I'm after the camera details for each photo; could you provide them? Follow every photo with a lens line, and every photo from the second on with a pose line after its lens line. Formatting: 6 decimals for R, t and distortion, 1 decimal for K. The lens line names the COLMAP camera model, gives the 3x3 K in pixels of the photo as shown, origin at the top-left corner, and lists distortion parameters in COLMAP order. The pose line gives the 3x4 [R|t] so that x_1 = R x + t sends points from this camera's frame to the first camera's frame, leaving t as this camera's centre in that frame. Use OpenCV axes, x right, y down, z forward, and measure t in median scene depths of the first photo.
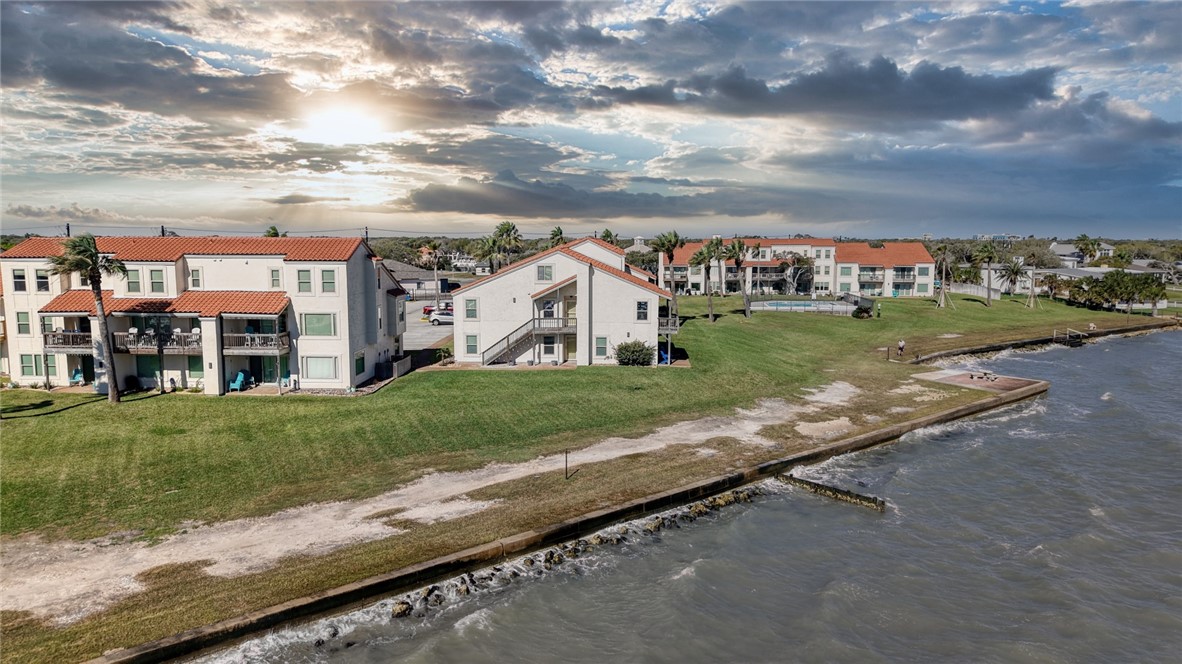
lens RADIAL K [[800.1, 0, 598.9], [0, 800.1, 338.8], [0, 0, 1]] dist [0.039722, -0.038560]
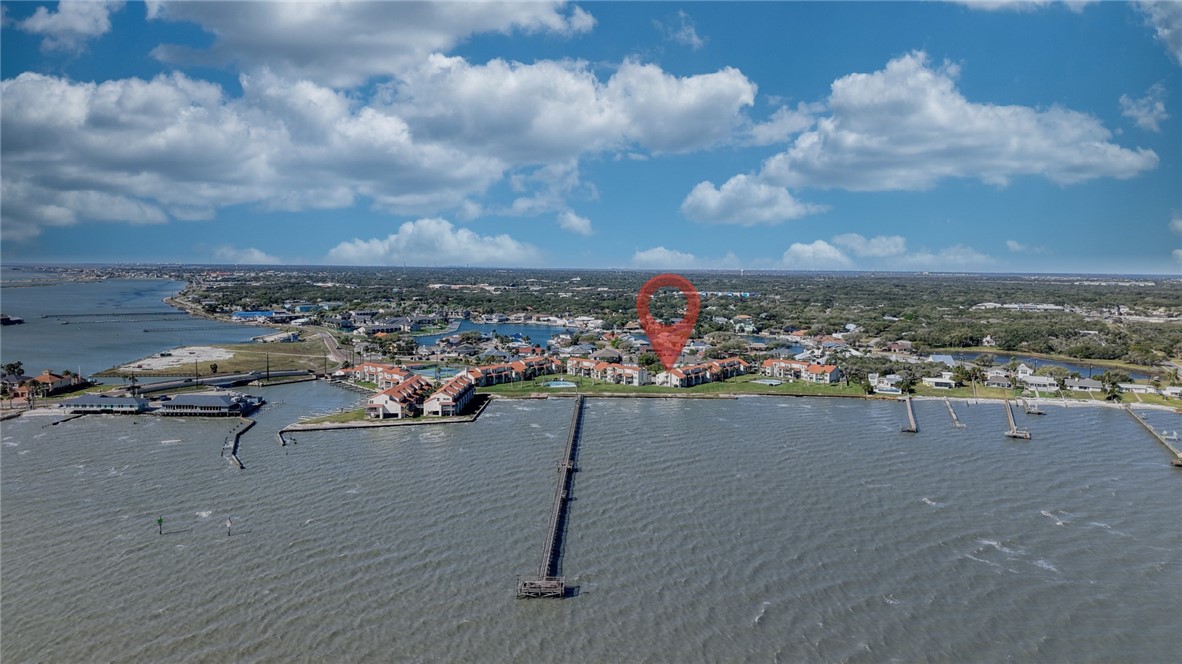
lens RADIAL K [[800.1, 0, 598.9], [0, 800.1, 338.8], [0, 0, 1]] dist [0.039722, -0.038560]
pose [[0.771377, 0.069694, -0.632551, 3.964600], [-0.089832, 0.995957, 0.000187, -0.335861], [0.630006, 0.056679, 0.774519, -4.946735]]
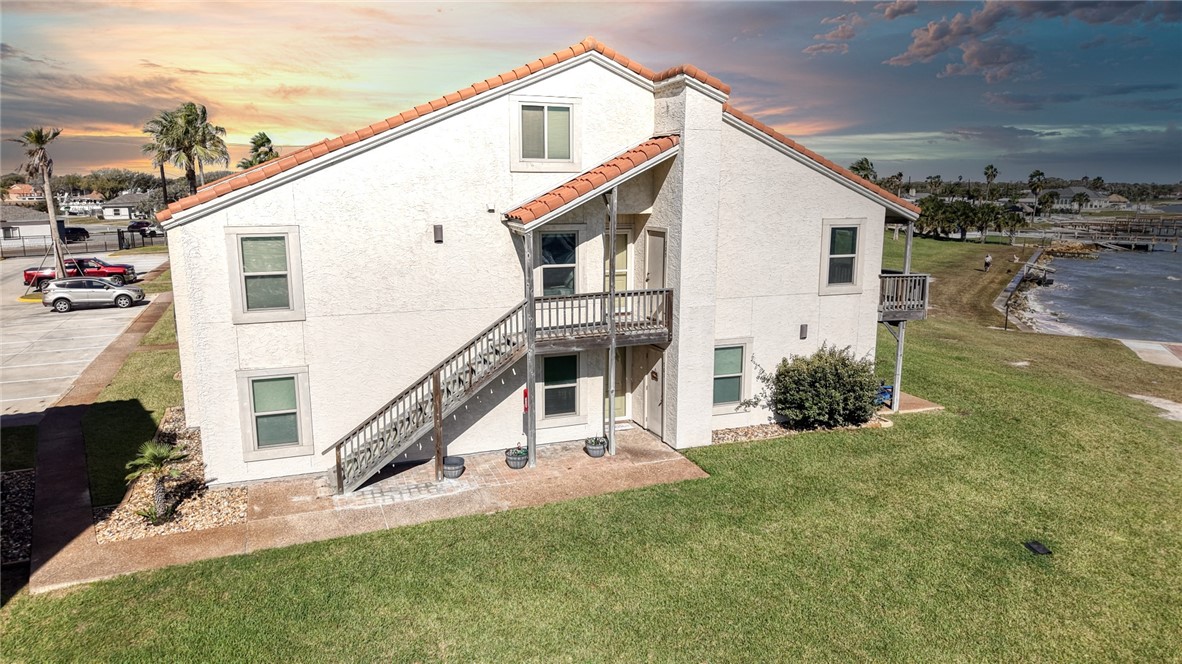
lens RADIAL K [[800.1, 0, 598.9], [0, 800.1, 338.8], [0, 0, 1]] dist [0.039722, -0.038560]
pose [[0.917677, -0.078344, 0.389527, -0.163213], [0.052809, 0.995720, 0.075854, -0.030635], [-0.393803, -0.049039, 0.917886, 0.724184]]
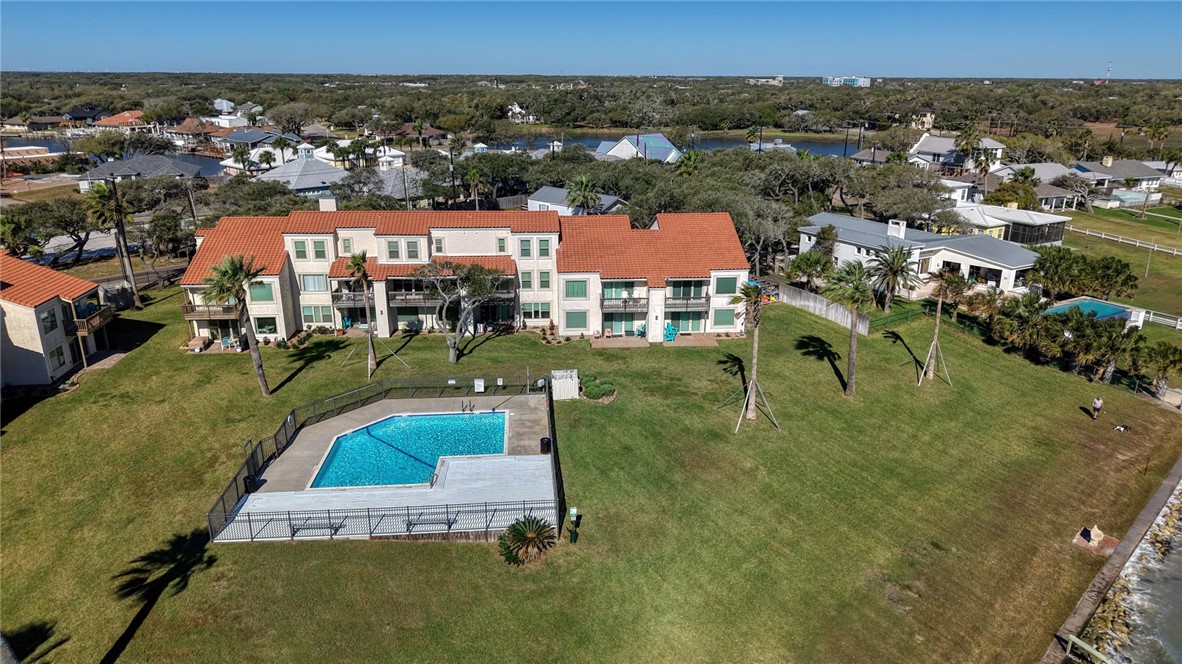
lens RADIAL K [[800.1, 0, 598.9], [0, 800.1, 338.8], [0, 0, 1]] dist [0.039722, -0.038560]
pose [[0.986958, -0.044478, 0.154712, 0.541506], [0.012793, 0.979704, 0.200043, -0.336048], [-0.160470, -0.195455, 0.967495, 1.147708]]
